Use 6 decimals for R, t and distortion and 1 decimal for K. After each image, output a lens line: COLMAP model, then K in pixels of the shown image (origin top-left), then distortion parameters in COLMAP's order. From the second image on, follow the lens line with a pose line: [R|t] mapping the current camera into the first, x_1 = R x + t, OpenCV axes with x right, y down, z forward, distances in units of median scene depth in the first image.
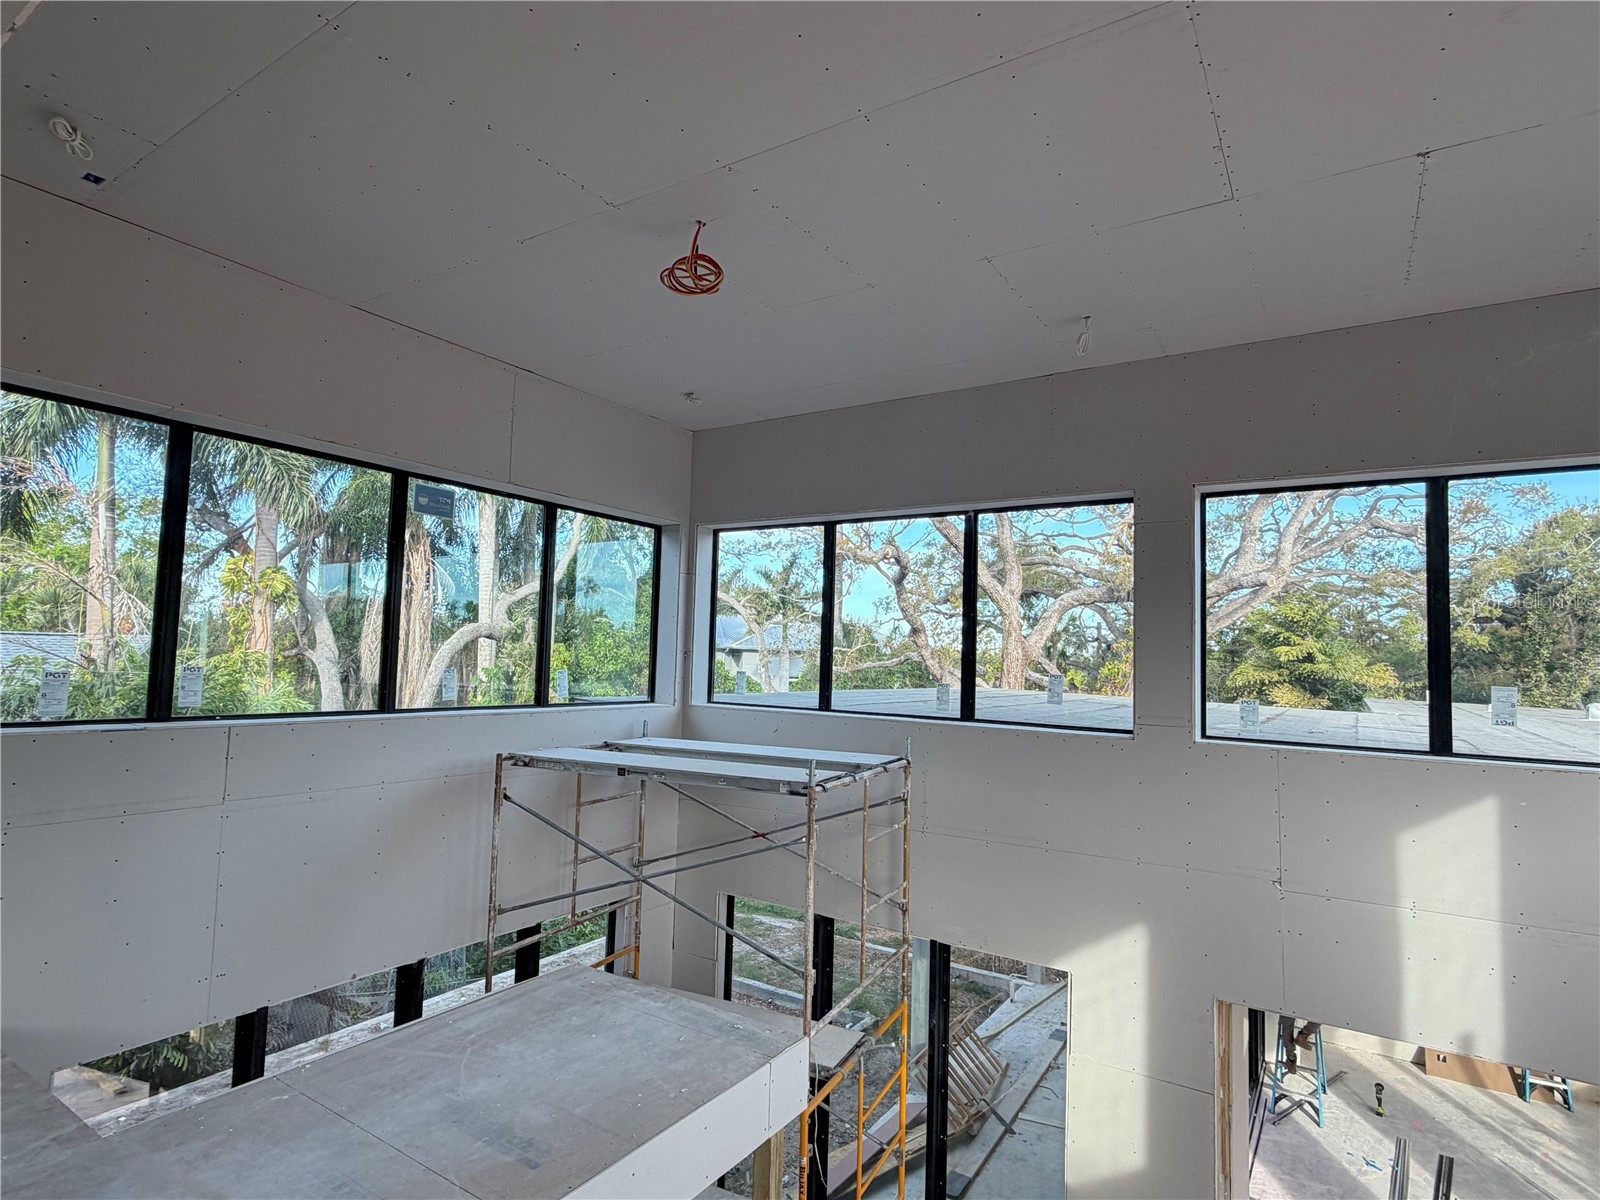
lens RADIAL K [[835.5, 0, 780.2], [0, 835.5, 607.3], [0, 0, 1]] dist [0.003689, -0.000945]
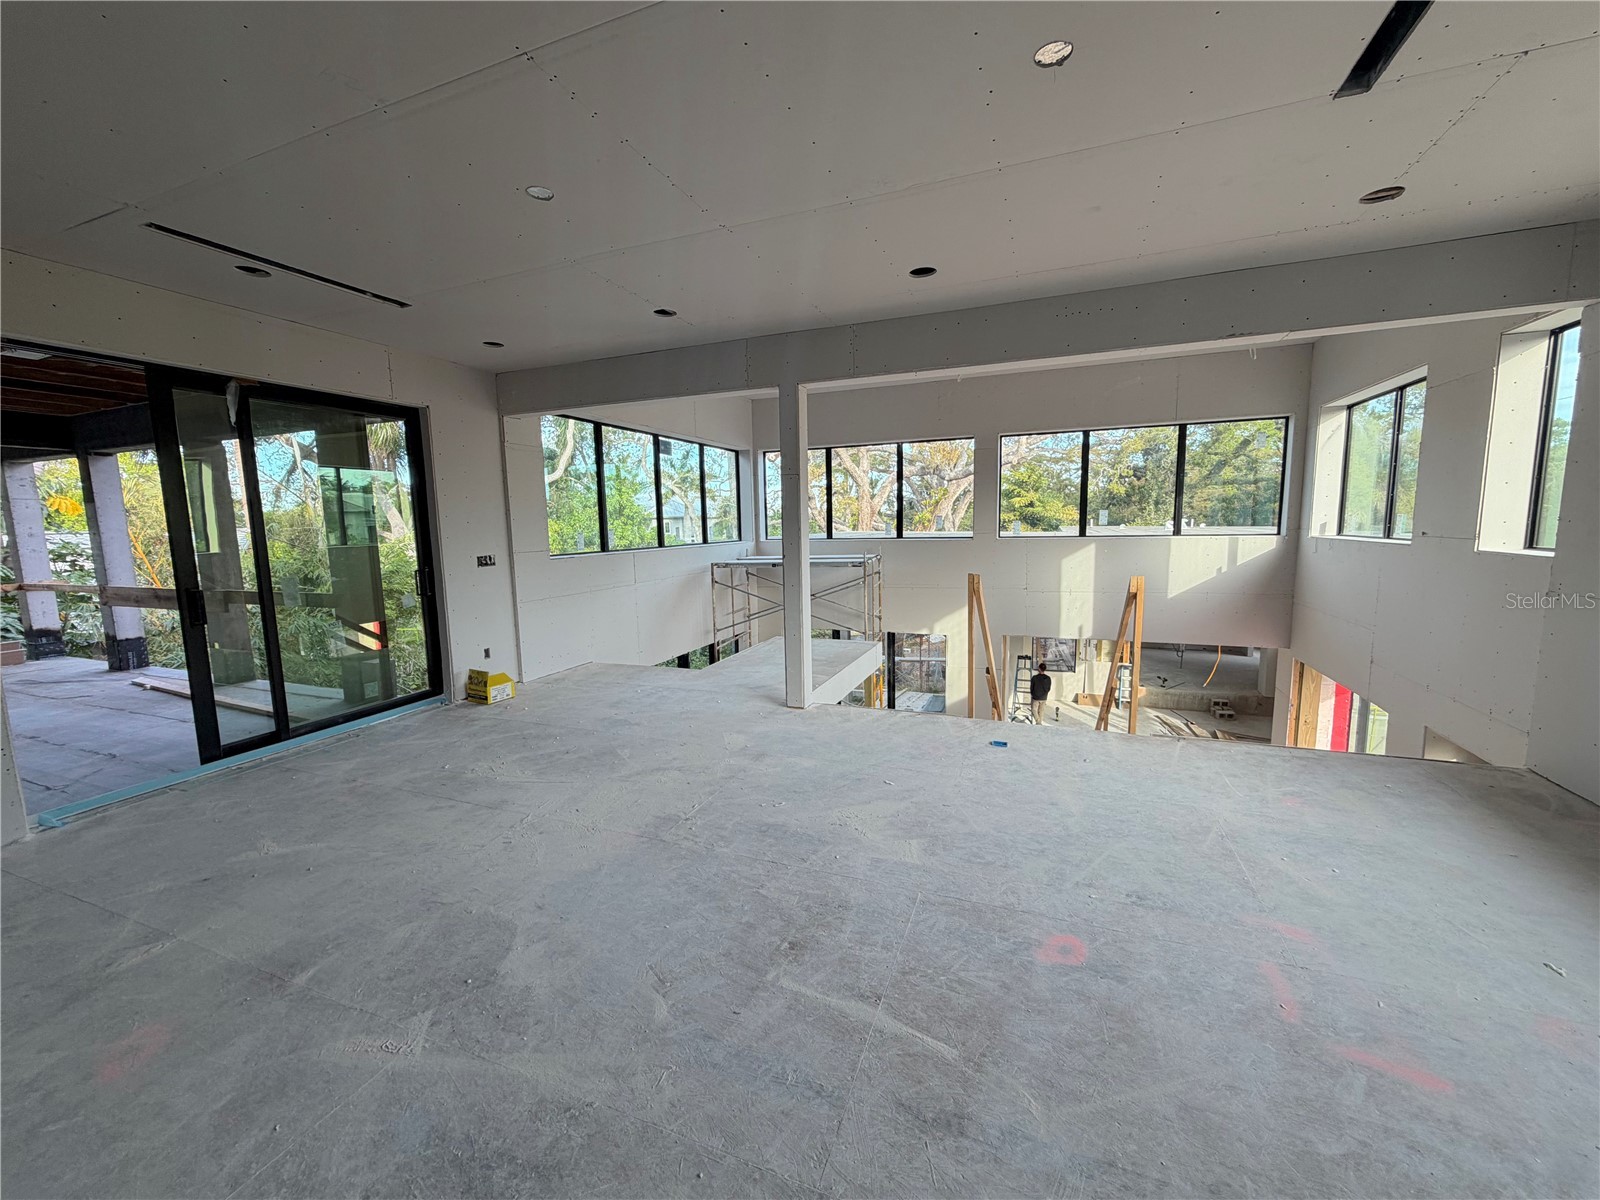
lens RADIAL K [[642.1, 0, 786.2], [0, 642.1, 597.0], [0, 0, 1]] dist [0.003091, -0.000285]
pose [[0.977376, -0.074285, 0.198035, -0.406068], [0.037742, 0.982521, 0.182284, -0.033916], [-0.208115, -0.170686, 0.963096, -0.593370]]
